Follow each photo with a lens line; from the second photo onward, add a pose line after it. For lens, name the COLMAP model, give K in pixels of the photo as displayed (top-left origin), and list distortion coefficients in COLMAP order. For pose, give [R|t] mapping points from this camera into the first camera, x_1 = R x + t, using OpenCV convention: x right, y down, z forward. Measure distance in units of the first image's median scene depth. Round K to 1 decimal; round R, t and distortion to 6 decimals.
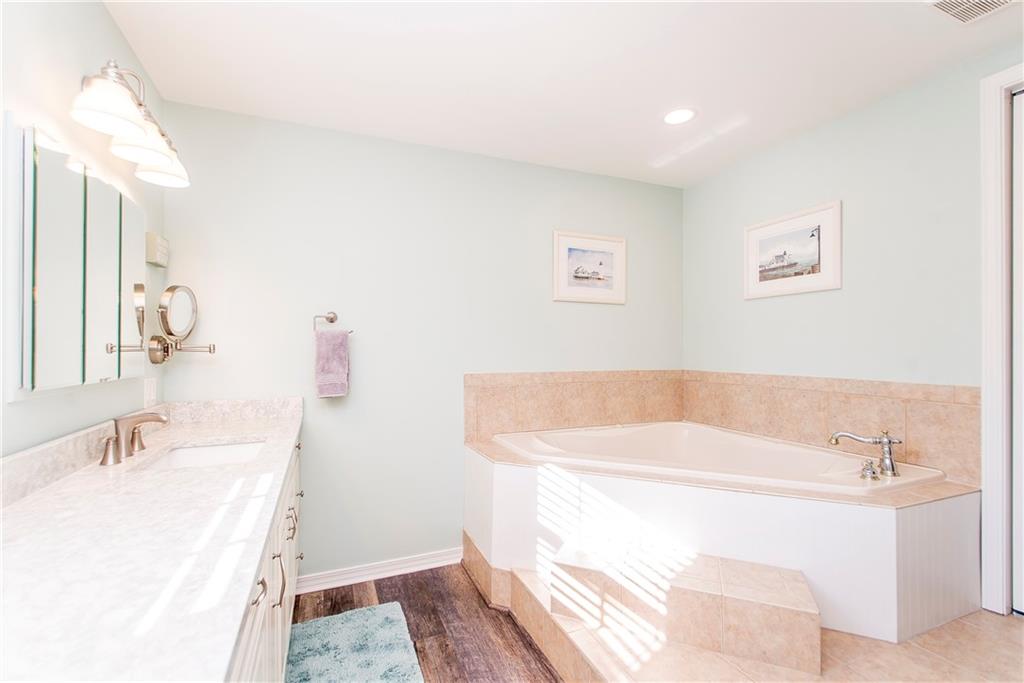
lens RADIAL K [[452.7, 0, 515.5], [0, 452.7, 344.7], [0, 0, 1]] dist [0.007940, -0.004713]
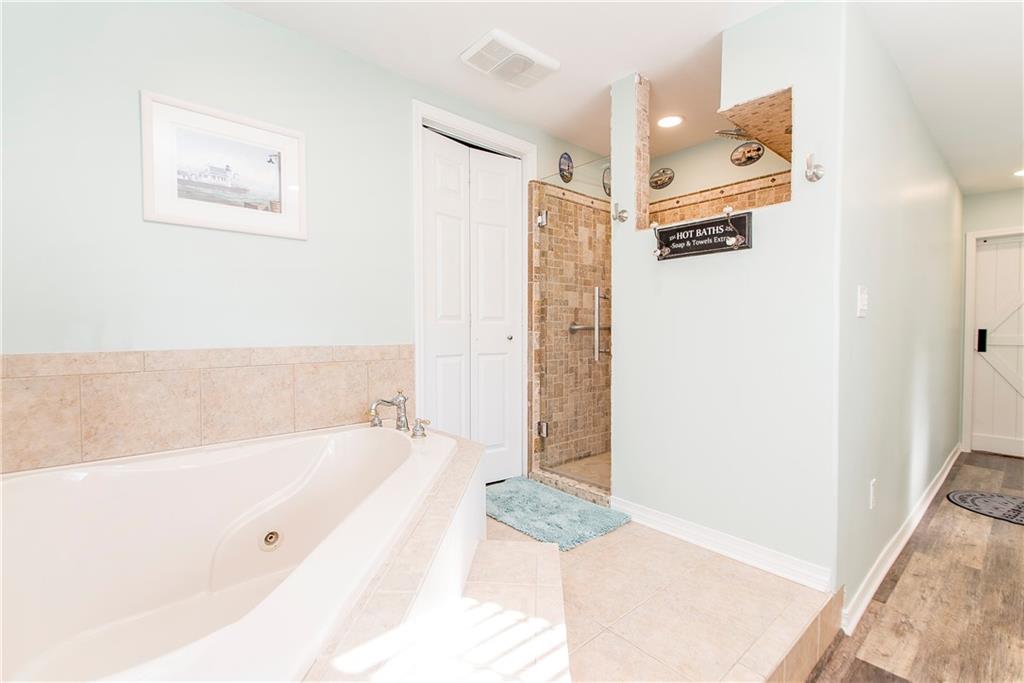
lens RADIAL K [[452.7, 0, 515.6], [0, 452.7, 343.6], [0, 0, 1]] dist [0.007940, -0.004713]
pose [[-0.303928, -0.033679, 0.952099, -0.205869], [-0.009675, 0.999433, 0.032265, 0.036381], [-0.952646, 0.000595, -0.304081, 0.846902]]
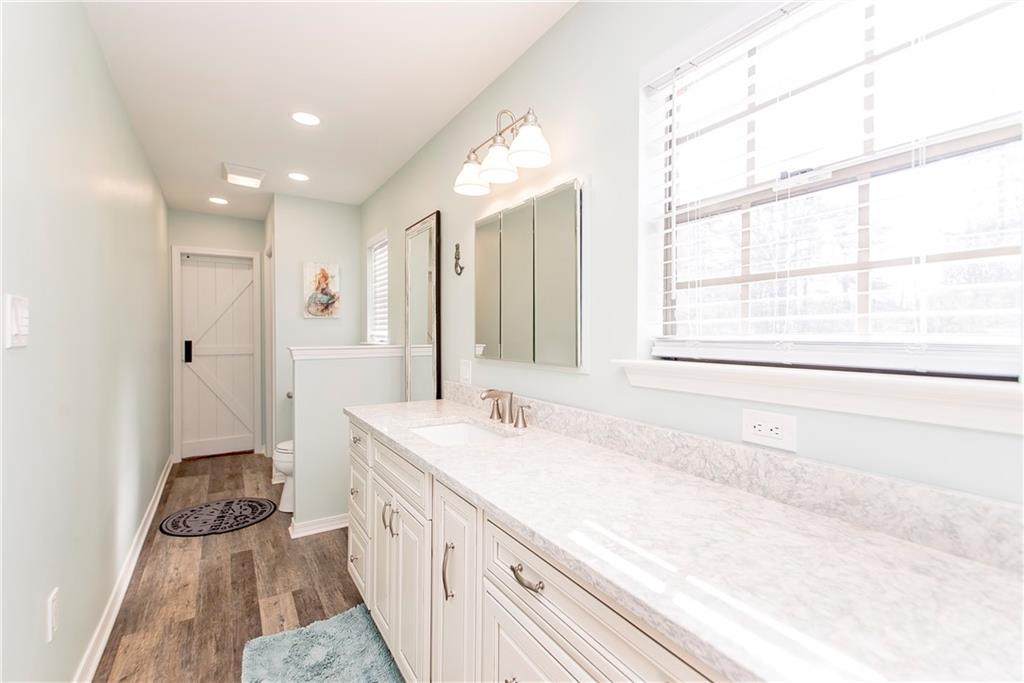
lens RADIAL K [[452.7, 0, 507.5], [0, 452.7, 333.8], [0, 0, 1]] dist [0.007940, -0.004713]
pose [[-0.988677, -0.005339, -0.149963, -0.070445], [-0.004360, 0.999967, -0.006853, -0.003413], [0.149995, -0.006121, -0.988668, 0.578718]]
